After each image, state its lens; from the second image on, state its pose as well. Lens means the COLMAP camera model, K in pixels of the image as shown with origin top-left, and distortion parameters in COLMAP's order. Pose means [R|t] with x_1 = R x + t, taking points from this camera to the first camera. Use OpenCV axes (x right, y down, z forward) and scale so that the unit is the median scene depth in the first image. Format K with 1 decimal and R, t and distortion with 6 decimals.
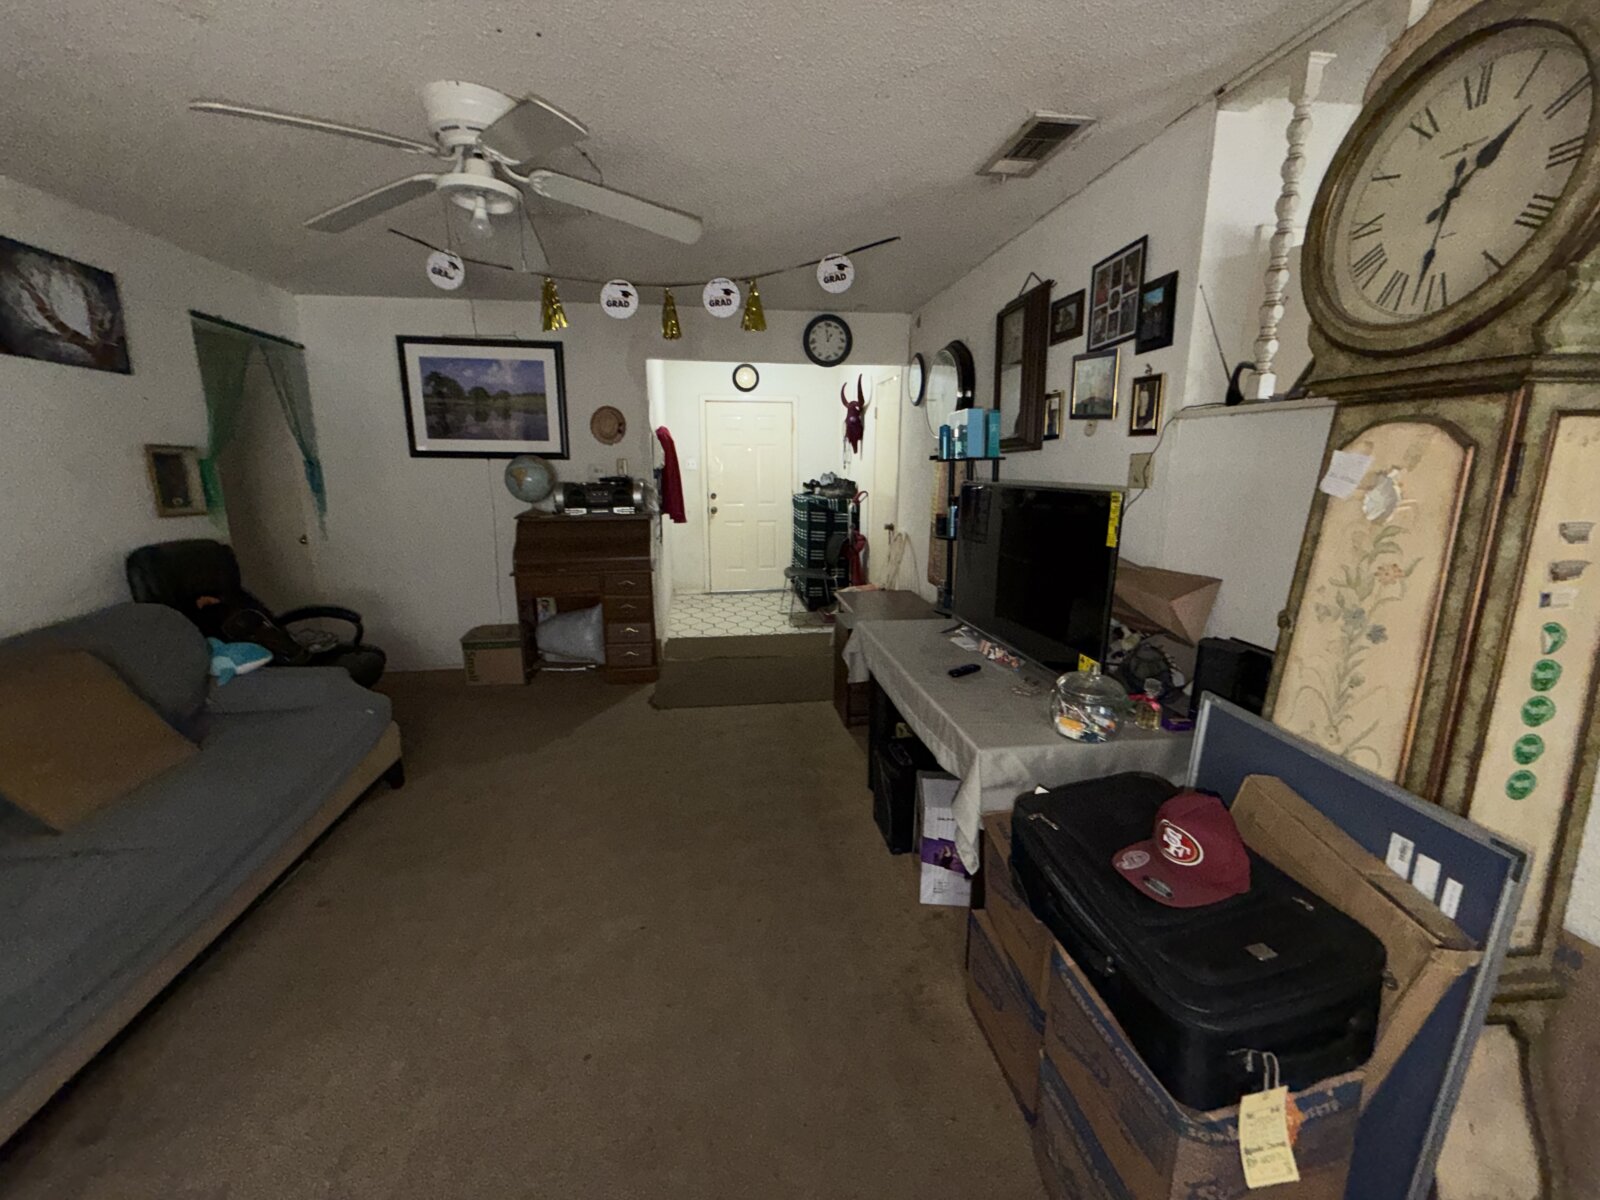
lens RADIAL K [[644.4, 0, 798.9], [0, 644.4, 601.4], [0, 0, 1]] dist [0.001614, -0.000536]
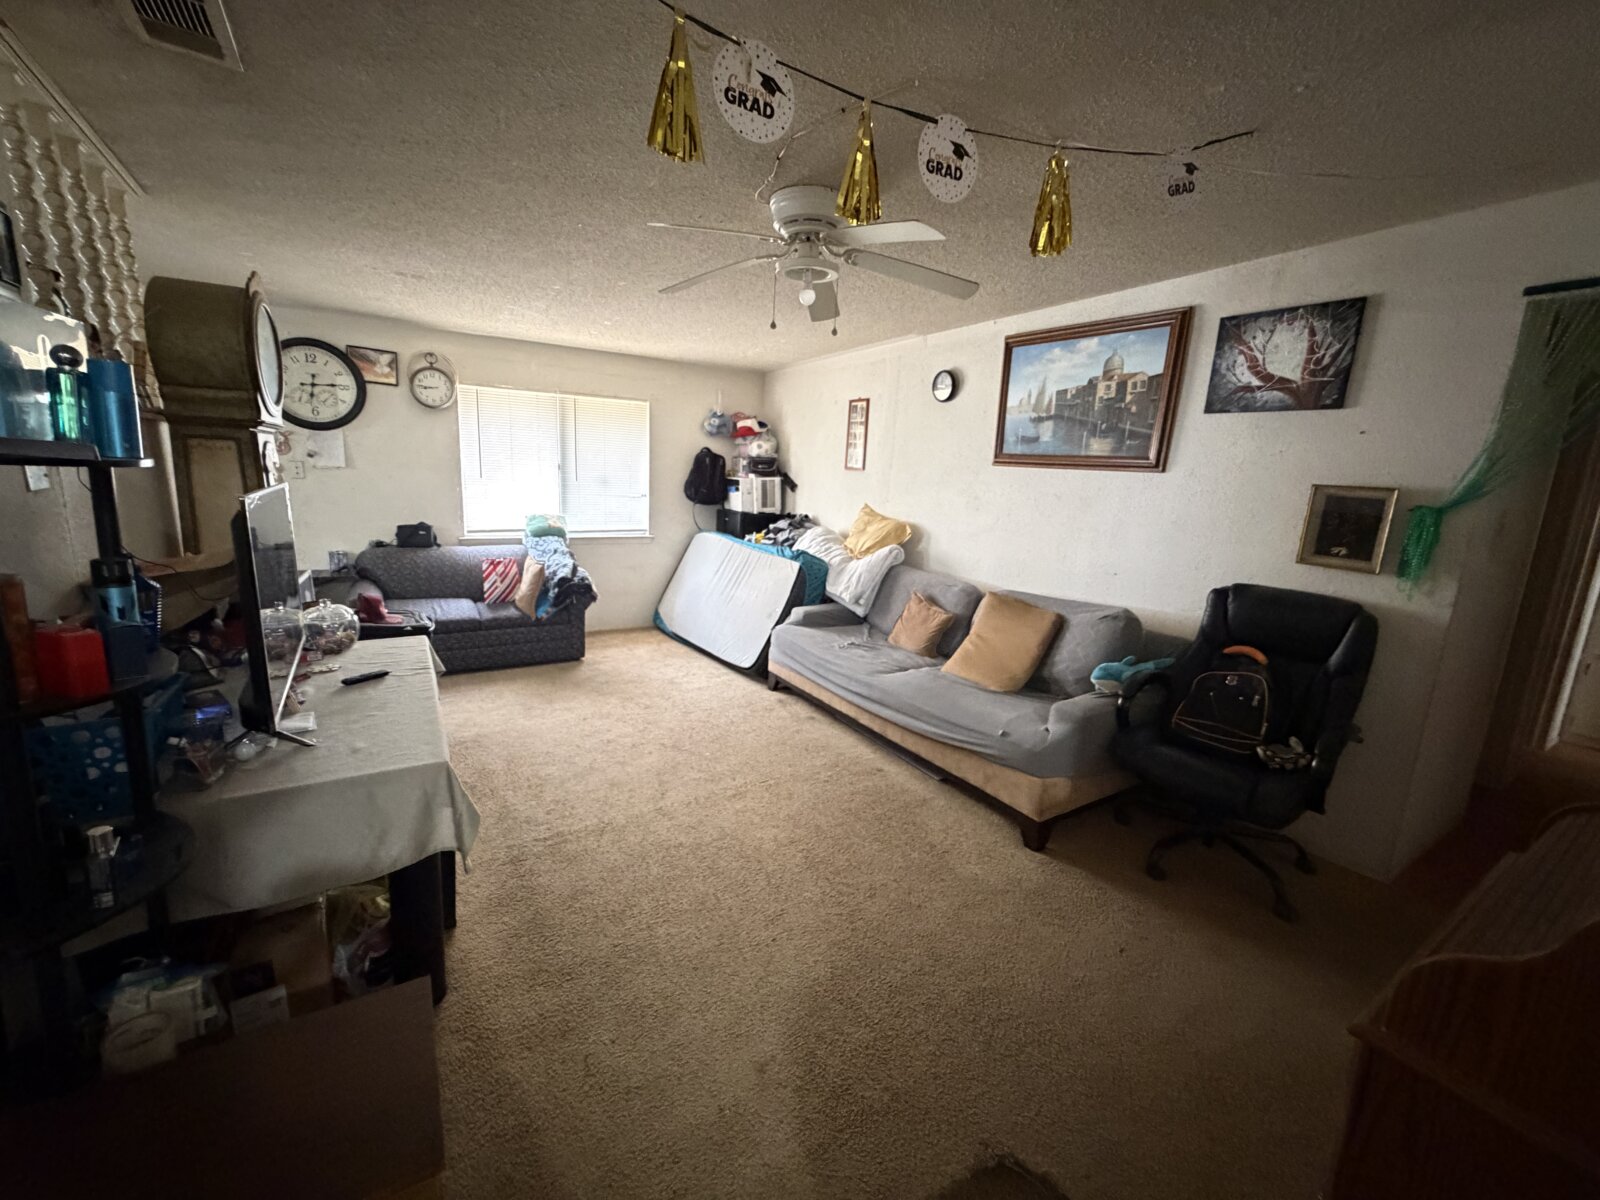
lens RADIAL K [[644.4, 0, 798.9], [0, 644.4, 601.4], [0, 0, 1]] dist [0.001614, -0.000536]
pose [[-0.908673, 0.046057, -0.414960, 0.034405], [-0.126010, 0.917294, 0.377747, -0.313036], [0.398038, 0.395538, -0.827717, 1.390362]]
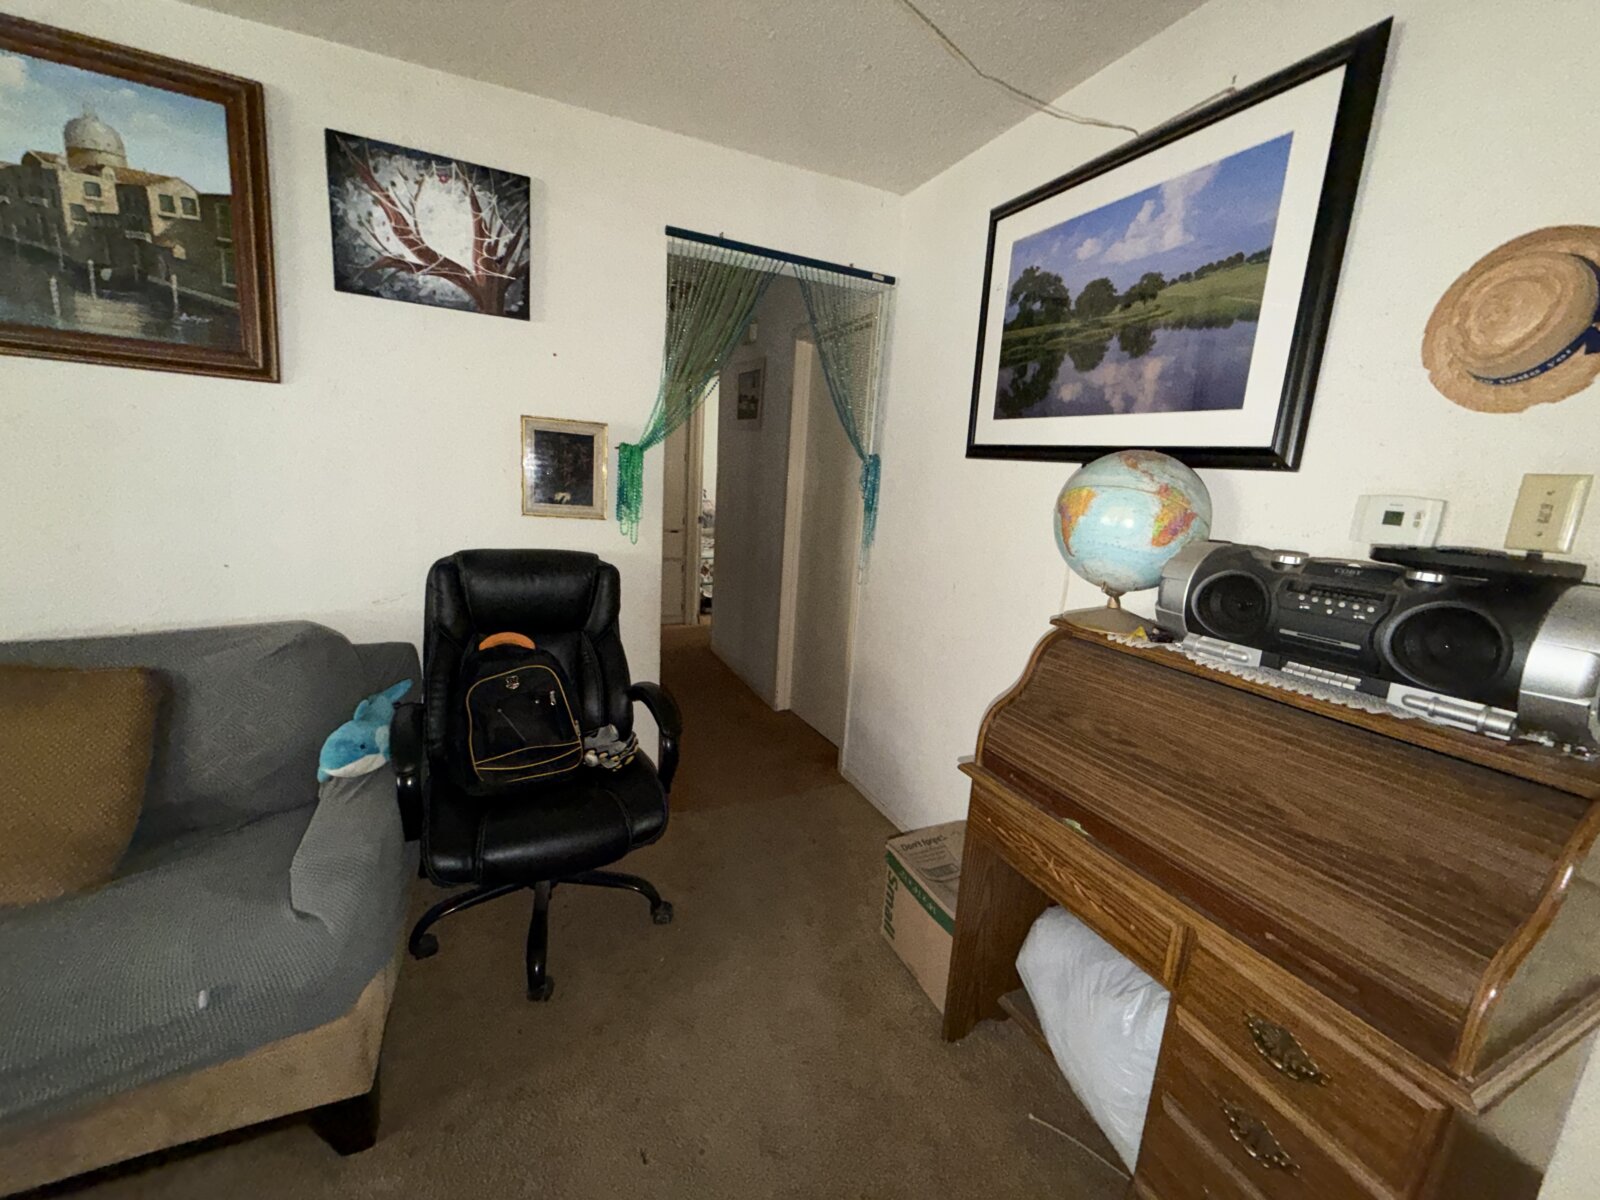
lens RADIAL K [[637.1, 0, 789.1], [0, 637.1, 599.8], [0, 0, 1]] dist [0.002759, -0.000327]
pose [[0.271429, 0.213793, -0.938413, -0.190784], [-0.260737, 0.954890, 0.142130, -0.205012], [0.926468, 0.206100, 0.314929, 0.995048]]
